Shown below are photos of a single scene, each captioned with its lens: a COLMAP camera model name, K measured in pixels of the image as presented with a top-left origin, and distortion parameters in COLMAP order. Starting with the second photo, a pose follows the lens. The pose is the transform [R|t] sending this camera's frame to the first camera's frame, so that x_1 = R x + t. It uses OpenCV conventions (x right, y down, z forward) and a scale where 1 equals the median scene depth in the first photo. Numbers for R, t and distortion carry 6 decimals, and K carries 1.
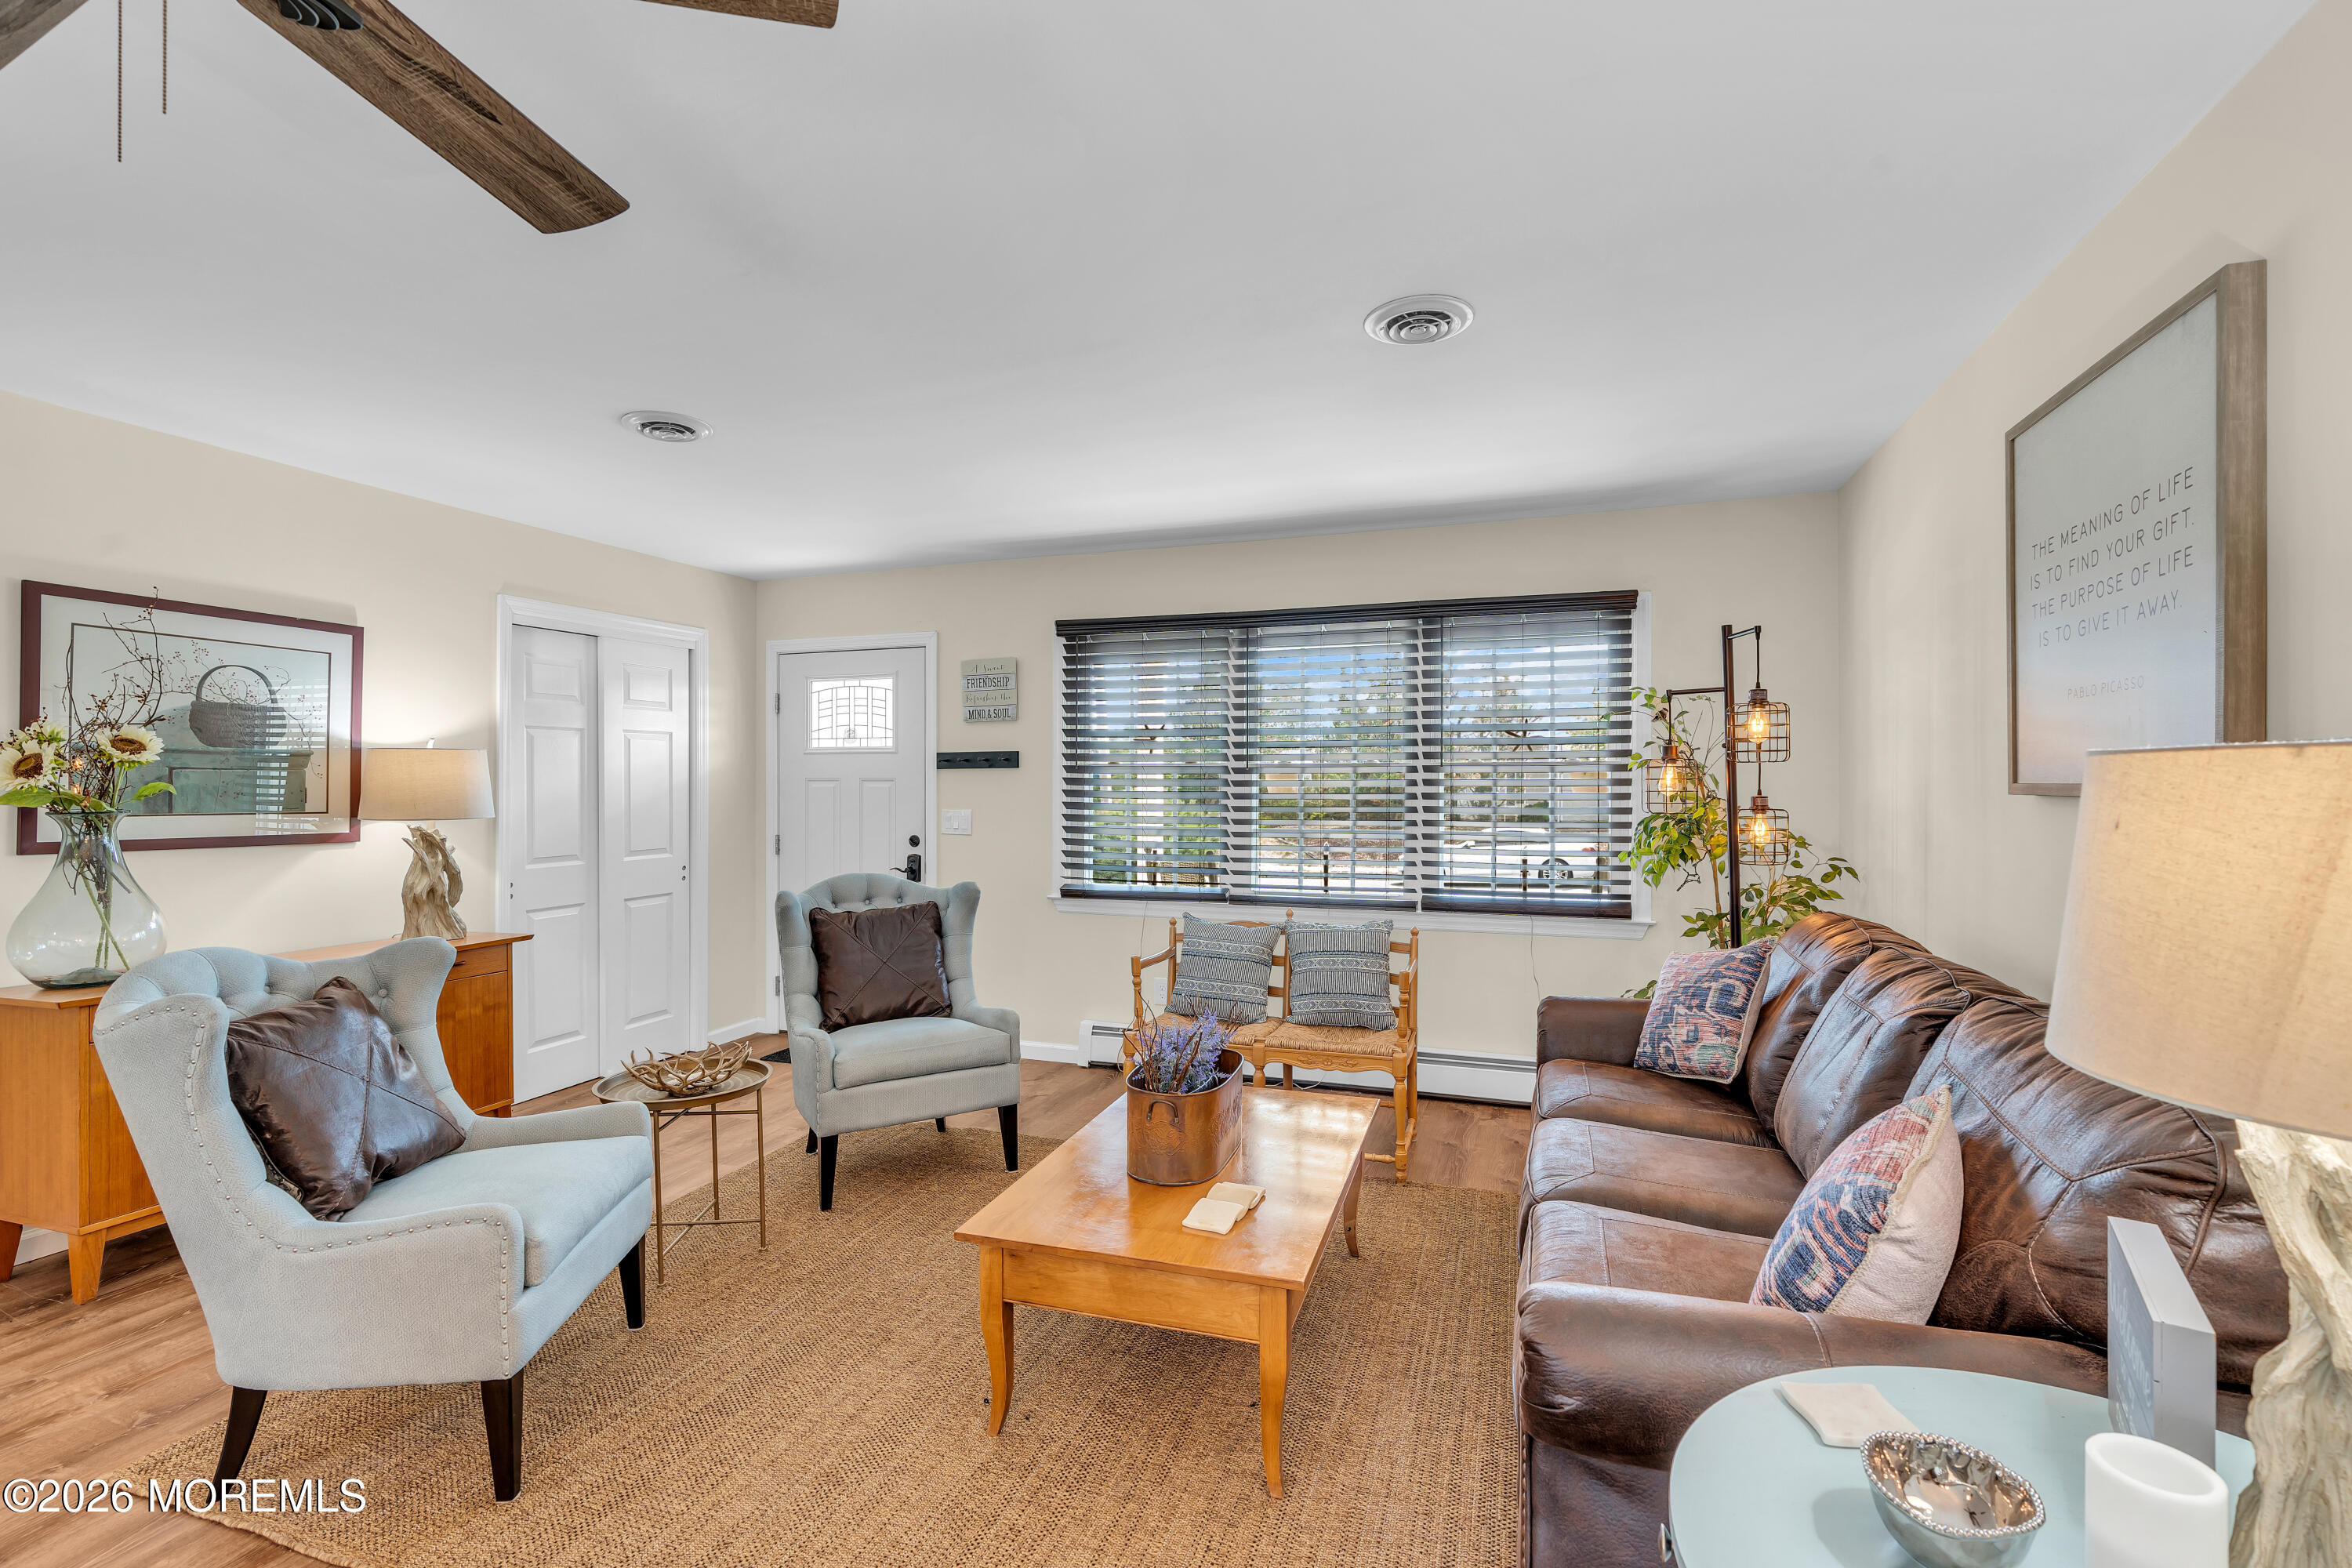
lens RADIAL K [[1064.0, 0, 1173.6], [0, 1064.0, 788.3], [0, 0, 1]] dist [-0.012284, 0.003839]
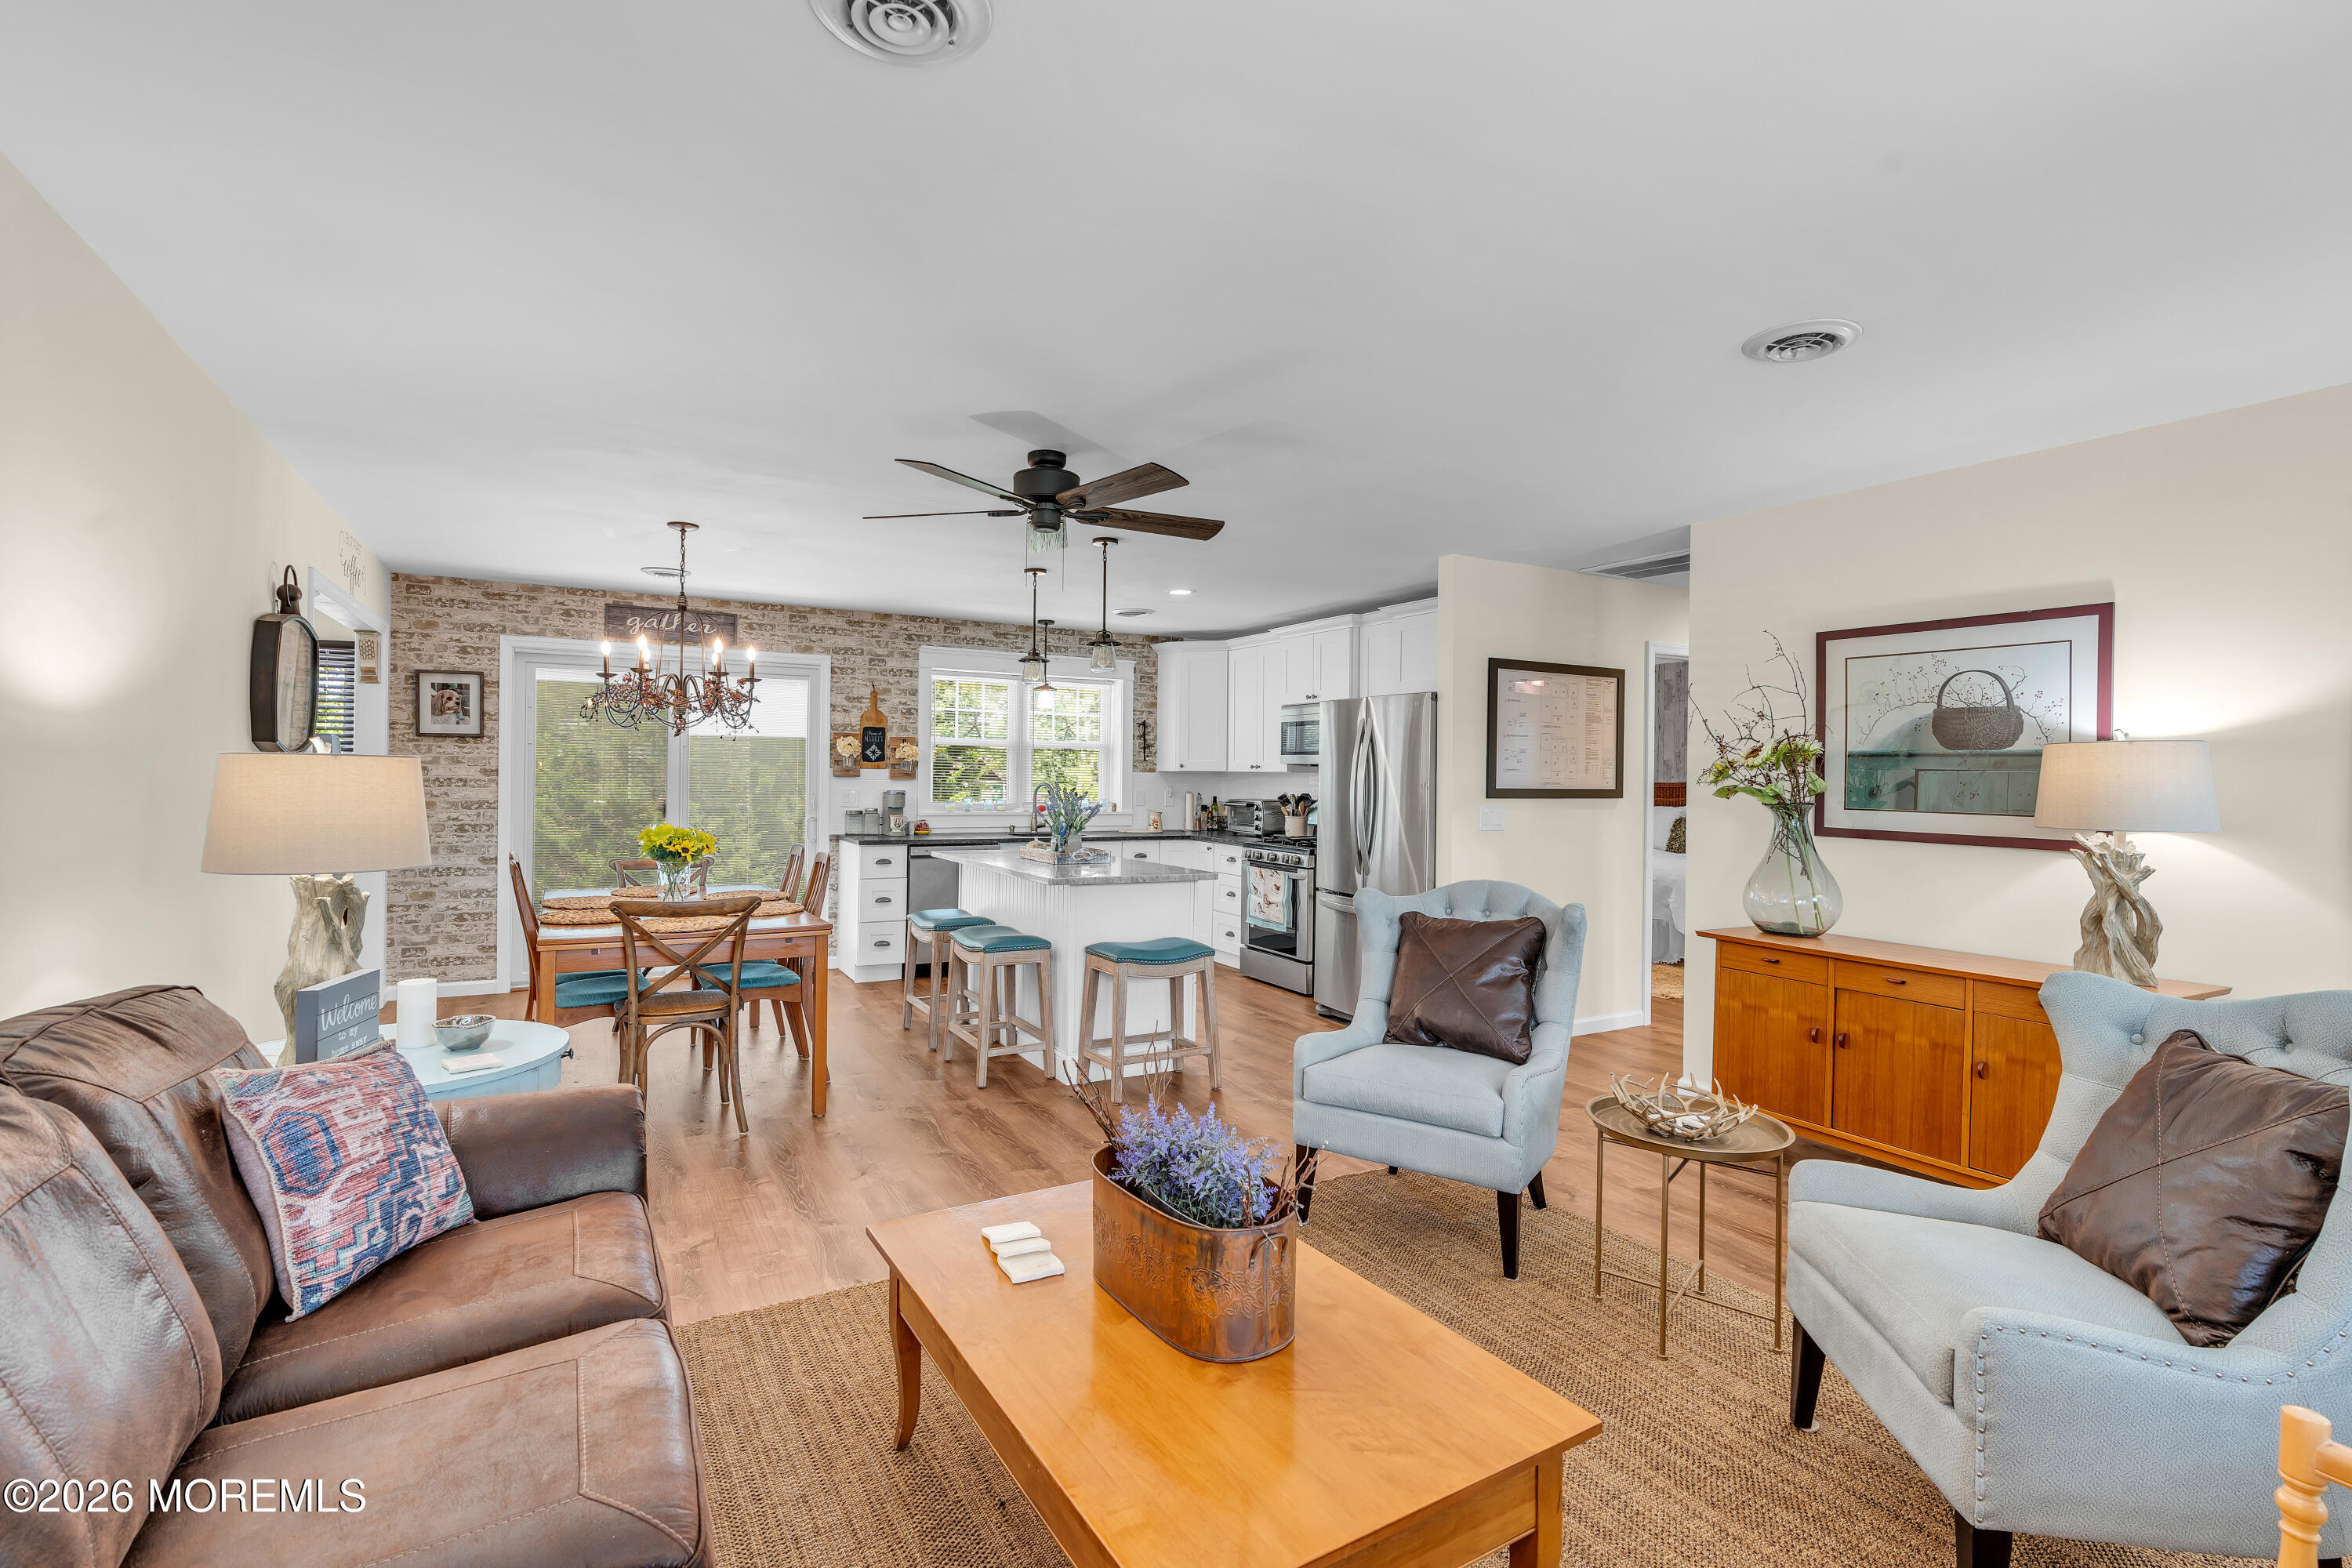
lens RADIAL K [[1064.0, 0, 1179.2], [0, 1064.0, 800.0], [0, 0, 1]] dist [-0.012284, 0.003839]
pose [[-0.651505, 0.014078, -0.758513, 0.336038], [-0.011433, 0.999532, 0.028372, -0.007203], [0.758558, 0.027157, -0.651039, 0.870202]]
